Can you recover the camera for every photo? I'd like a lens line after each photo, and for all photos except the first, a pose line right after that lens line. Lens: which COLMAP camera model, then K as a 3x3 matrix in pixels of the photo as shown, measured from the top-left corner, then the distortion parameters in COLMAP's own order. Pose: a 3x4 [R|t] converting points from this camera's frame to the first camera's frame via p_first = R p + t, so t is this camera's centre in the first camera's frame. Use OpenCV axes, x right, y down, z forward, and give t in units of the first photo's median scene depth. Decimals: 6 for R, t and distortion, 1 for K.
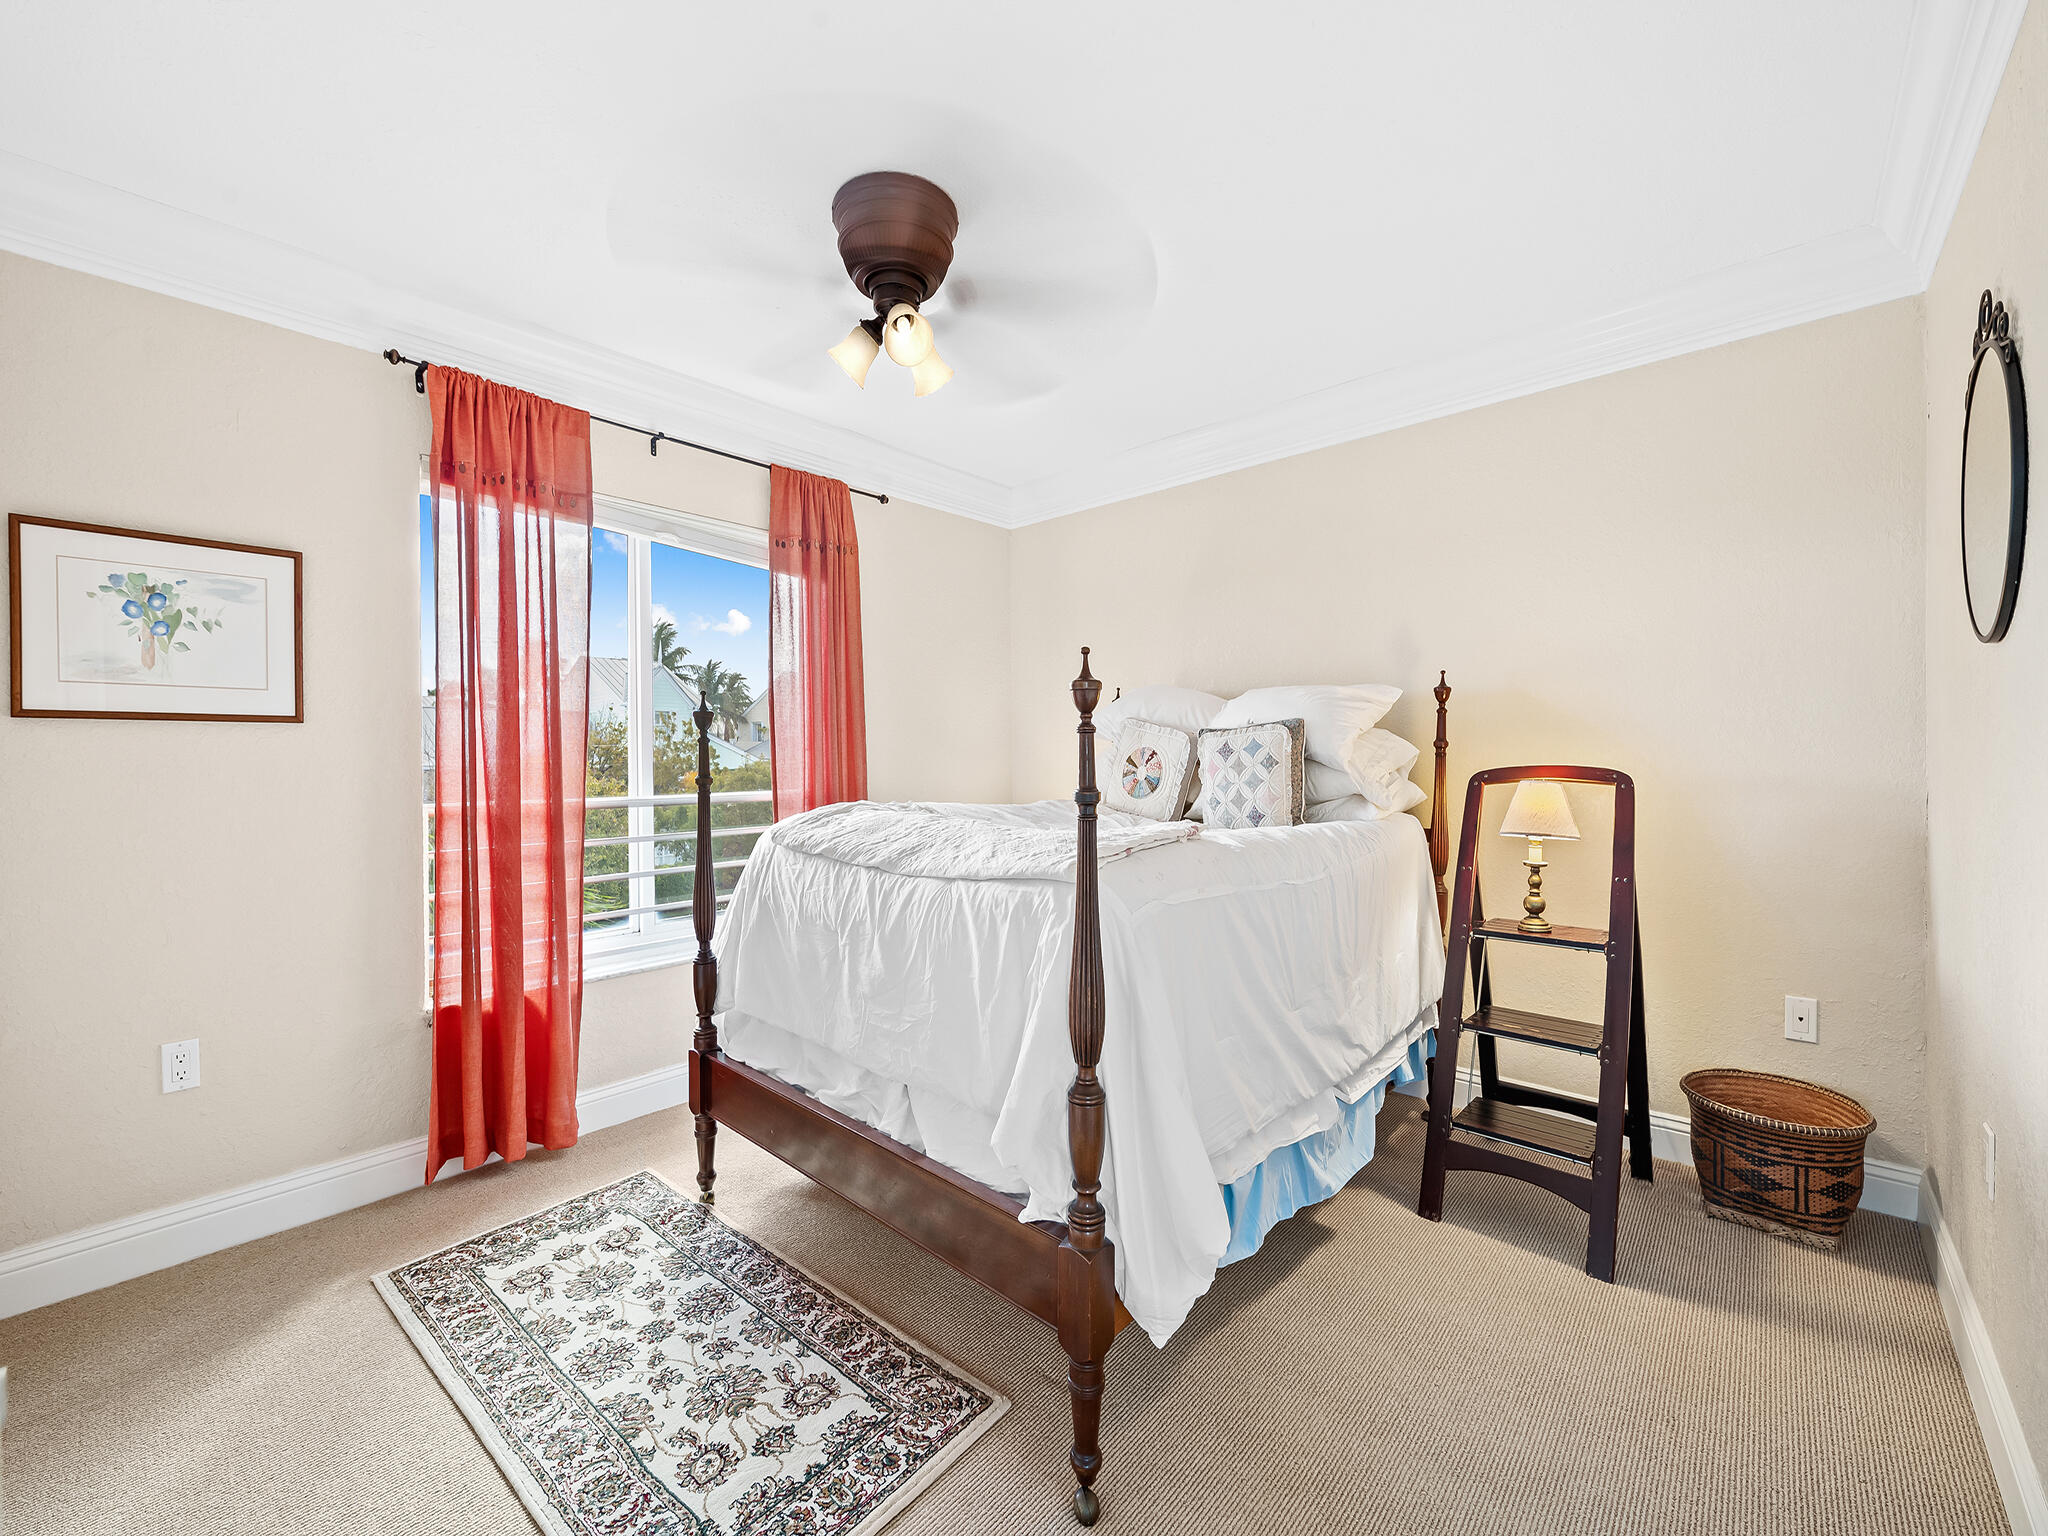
lens RADIAL K [[825.4, 0, 1029.3], [0, 825.4, 763.9], [0, 0, 1]] dist [-0.000242, -0.000813]
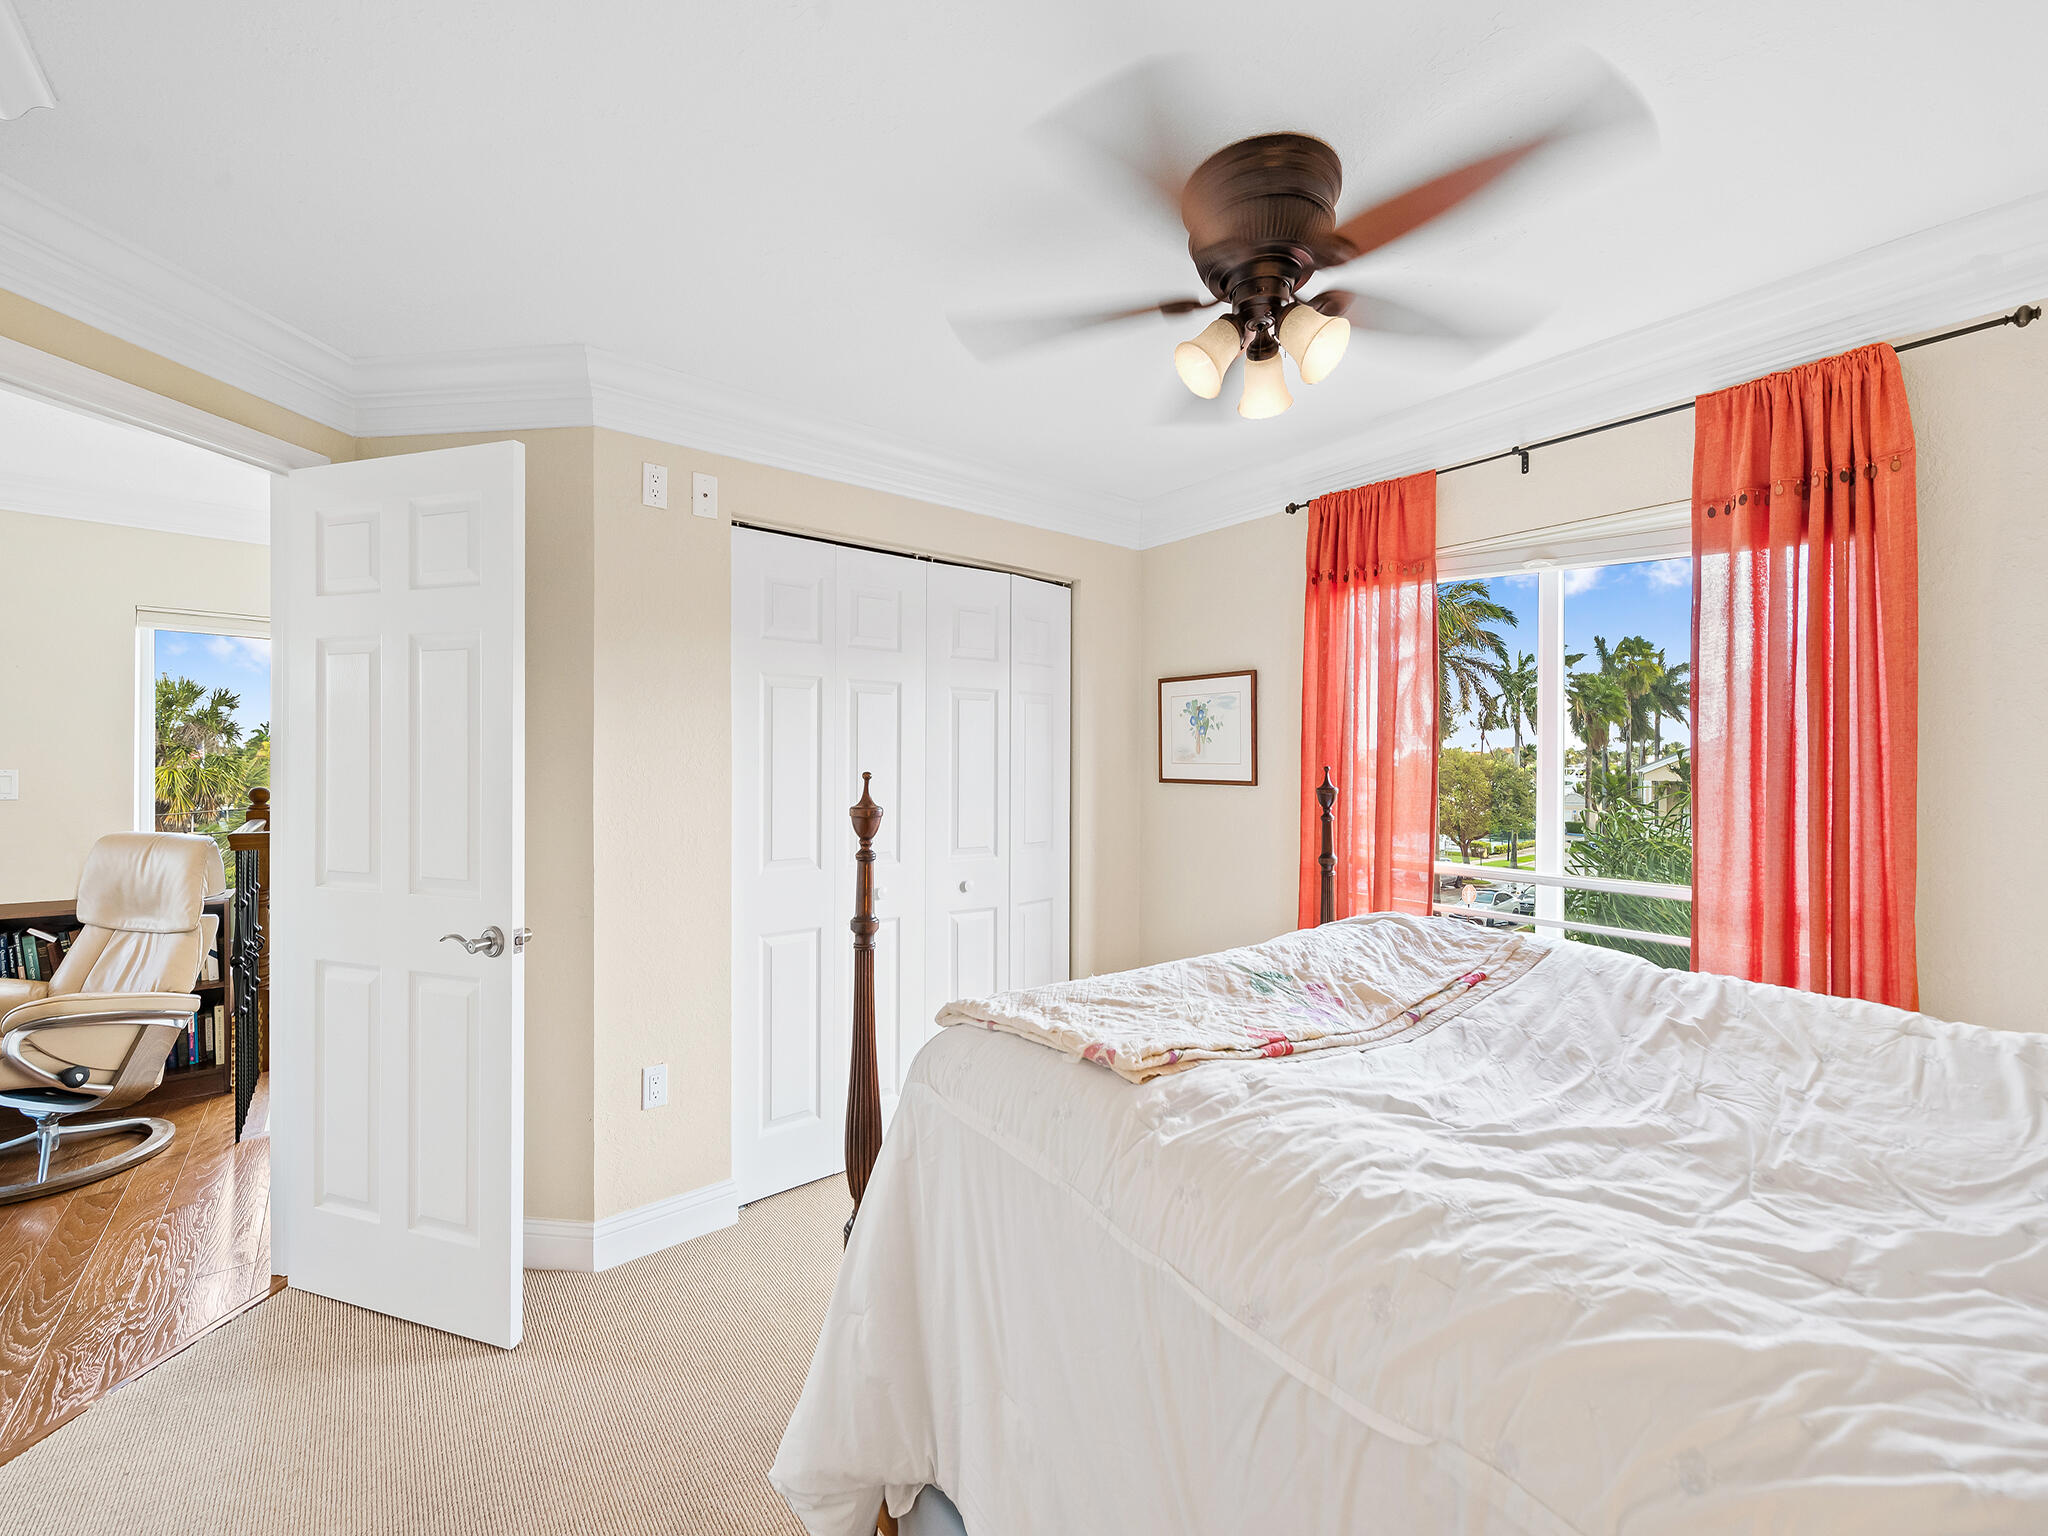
lens RADIAL K [[812.1, 0, 1027.3], [0, 812.1, 765.0], [0, 0, 1]] dist [0.006627, -0.004363]
pose [[-0.151224, 0.011001, -0.988438, 0.609833], [-0.009770, 0.999873, 0.012623, -0.100760], [0.988451, 0.011566, -0.151097, 0.819533]]
